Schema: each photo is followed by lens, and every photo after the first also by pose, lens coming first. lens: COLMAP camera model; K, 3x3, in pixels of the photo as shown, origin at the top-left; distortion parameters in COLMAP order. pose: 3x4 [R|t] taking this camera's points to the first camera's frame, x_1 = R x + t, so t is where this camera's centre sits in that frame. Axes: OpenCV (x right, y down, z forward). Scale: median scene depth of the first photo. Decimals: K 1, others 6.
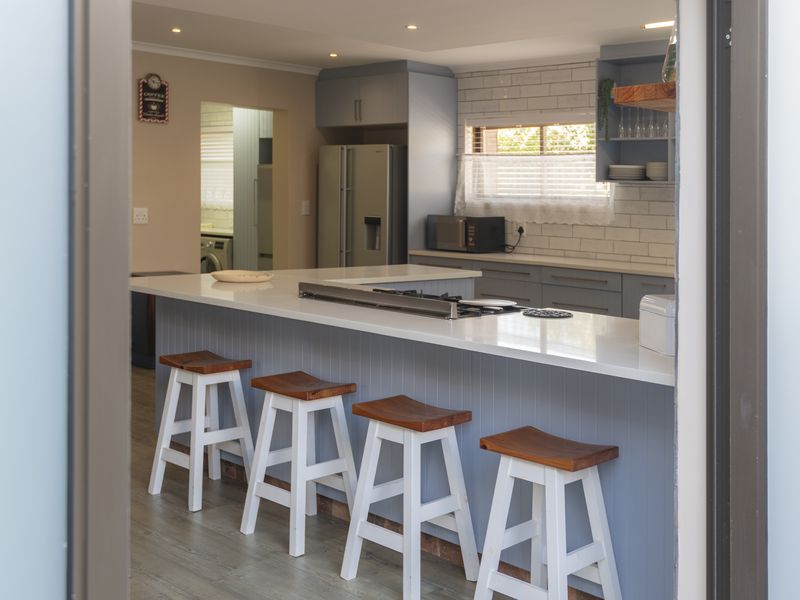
lens RADIAL K [[922.3, 0, 400.0], [0, 922.3, 300.0], [0, 0, 1]] dist [-0.241227, -0.000644]
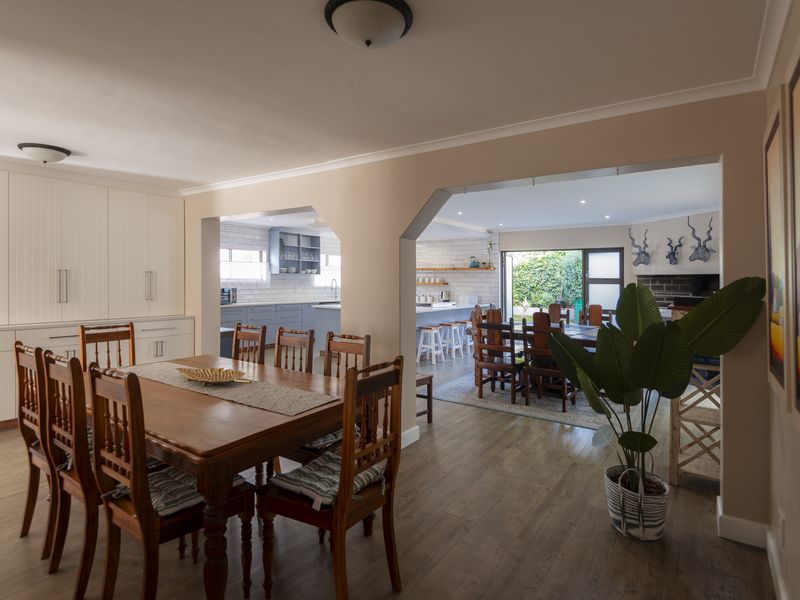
lens RADIAL K [[440.3, 0, 400.0], [0, 440.3, 300.0], [0, 0, 1]] dist [0.027240, 0.000072]
pose [[-0.161165, -0.069495, 0.984478, -1.120317], [0.095864, 0.991699, 0.085698, -0.119413], [-0.982261, 0.108187, -0.153165, 0.773992]]
